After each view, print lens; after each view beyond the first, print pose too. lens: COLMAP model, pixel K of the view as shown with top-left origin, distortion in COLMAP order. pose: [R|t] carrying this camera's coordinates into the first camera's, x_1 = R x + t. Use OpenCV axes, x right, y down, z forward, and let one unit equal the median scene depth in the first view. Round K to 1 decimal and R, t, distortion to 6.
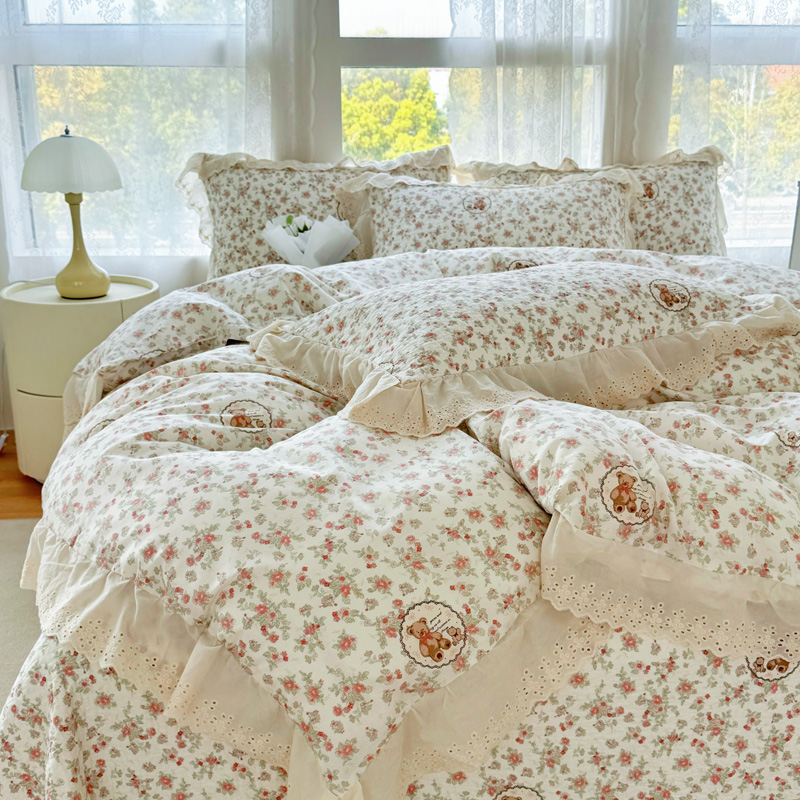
lens RADIAL K [[1058.3, 0, 400.0], [0, 1058.3, 400.0], [0, 0, 1]] dist [0.213001, -0.520029]
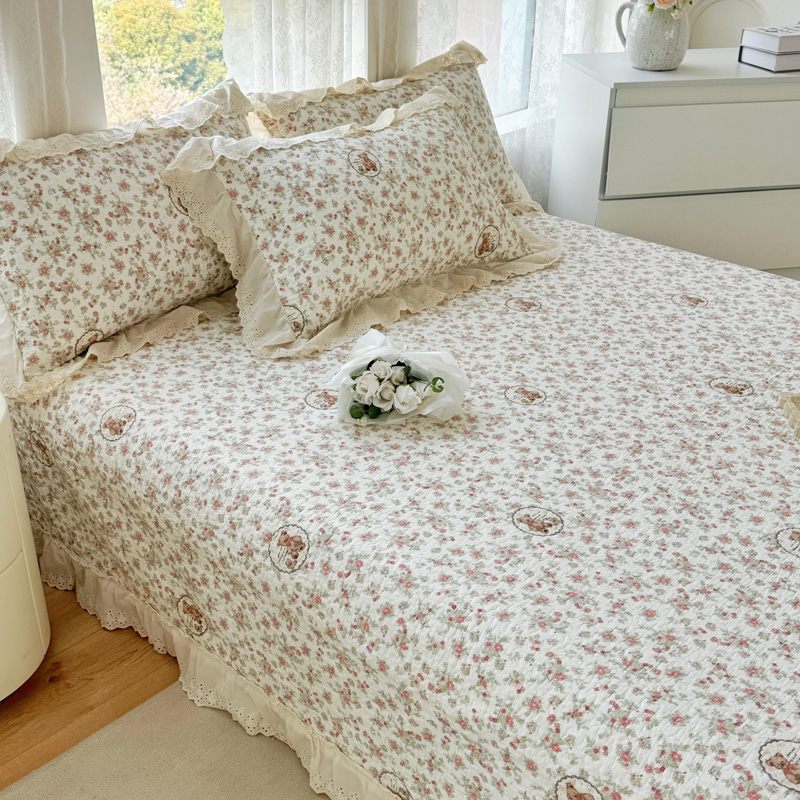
lens RADIAL K [[1042.6, 0, 400.7], [0, 1042.6, 408.6], [0, 0, 1]] dist [0.195425, -0.425840]
pose [[0.731561, -0.324228, 0.599746, -0.420994], [0.200859, 0.943135, 0.264863, -0.202769], [-0.651517, -0.073299, 0.755084, 0.346090]]
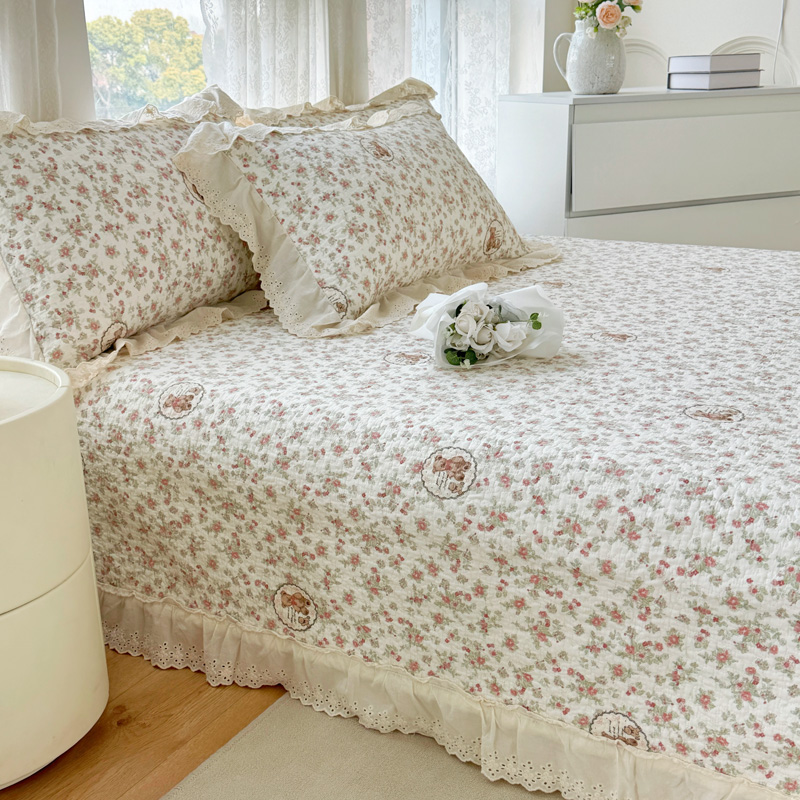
lens RADIAL K [[1042.6, 0, 400.7], [0, 1042.6, 408.6], [0, 0, 1]] dist [0.195425, -0.425840]
pose [[0.575906, -0.278580, 0.768587, -0.523552], [0.268770, 0.952407, 0.143816, -0.104791], [-0.772072, 0.123748, 0.623370, 0.506239]]
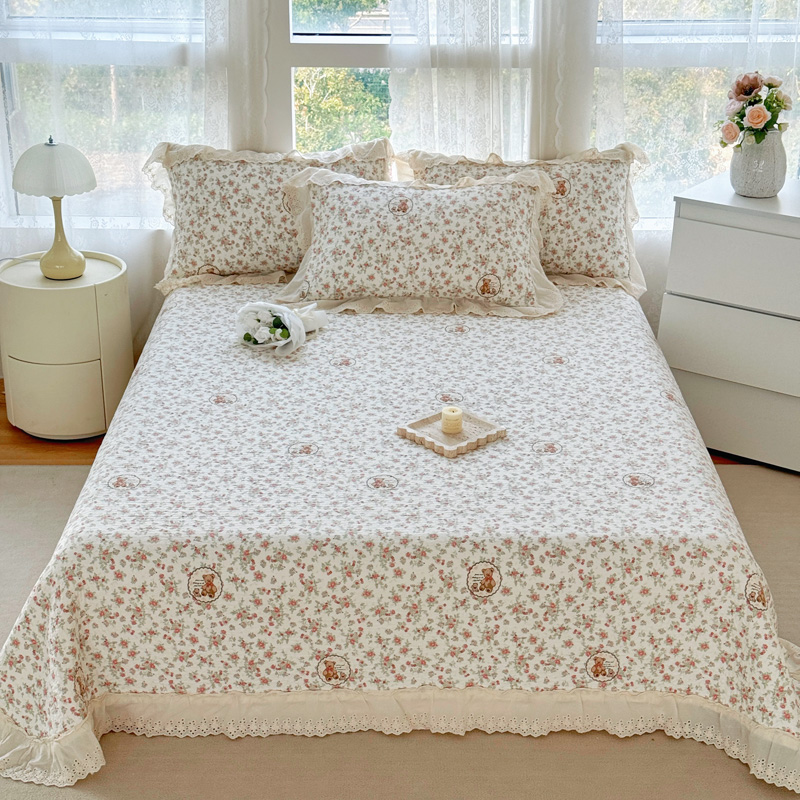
lens RADIAL K [[1497.8, 0, 406.1], [0, 1497.8, 402.5], [0, 0, 1]] dist [0.118918, 0.035571]
pose [[0.998705, 0.028417, -0.042198, 0.144975], [-0.024257, 0.995085, 0.096006, -0.121618], [0.044719, -0.094858, 0.994486, -0.600381]]
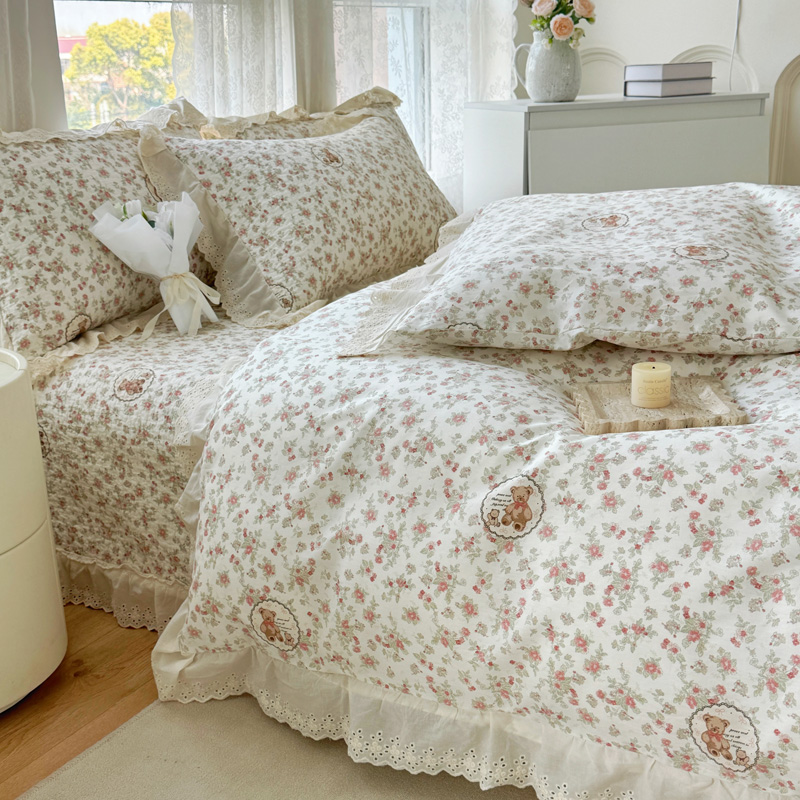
lens RADIAL K [[1050.8, 0, 398.8], [0, 1050.8, 402.5], [0, 0, 1]] dist [0.214111, -0.501782]
pose [[0.588241, -0.271721, 0.761669, -0.545225], [0.270774, 0.953674, 0.131098, -0.089814], [-0.762006, 0.129123, 0.634566, 0.434482]]
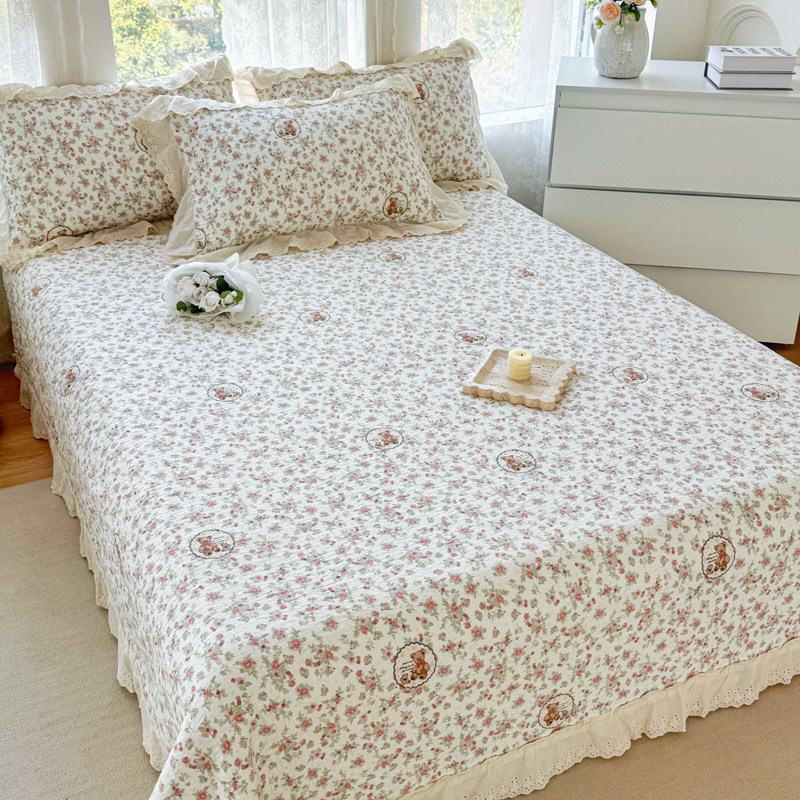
lens RADIAL K [[1049.5, 0, 407.4], [0, 1049.5, 406.7], [0, 0, 1]] dist [0.202529, -0.496719]
pose [[0.922662, -0.183561, 0.339118, -0.206030], [0.104708, 0.965651, 0.237811, -0.148024], [-0.371122, -0.183910, 0.910190, -0.029046]]
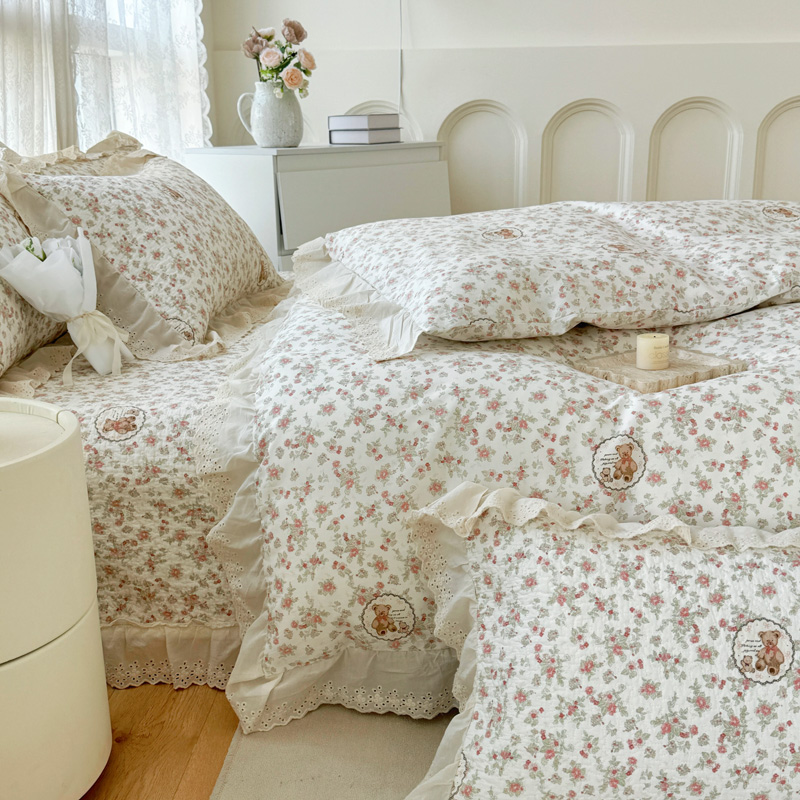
lens RADIAL K [[1050.8, 0, 398.8], [0, 1050.8, 402.5], [0, 0, 1]] dist [0.214111, -0.501782]
pose [[0.132967, -0.269318, 0.953828, -0.692814], [0.316049, 0.923654, 0.216740, -0.148266], [-0.939379, 0.272637, 0.207933, 0.670492]]
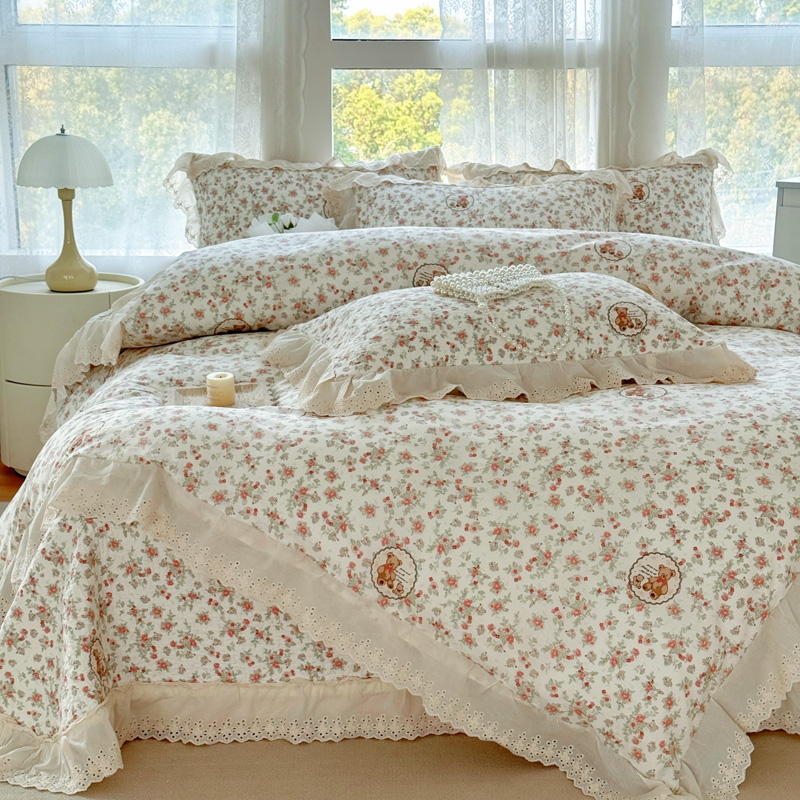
lens RADIAL K [[1490.8, 0, 393.6], [0, 1490.8, 402.5], [0, 0, 1]] dist [0.157483, -0.110957]
pose [[0.999141, 0.011126, -0.039911, 0.064473], [-0.013995, 0.997282, -0.072334, 0.103235], [0.038998, 0.072831, 0.996582, -0.379489]]
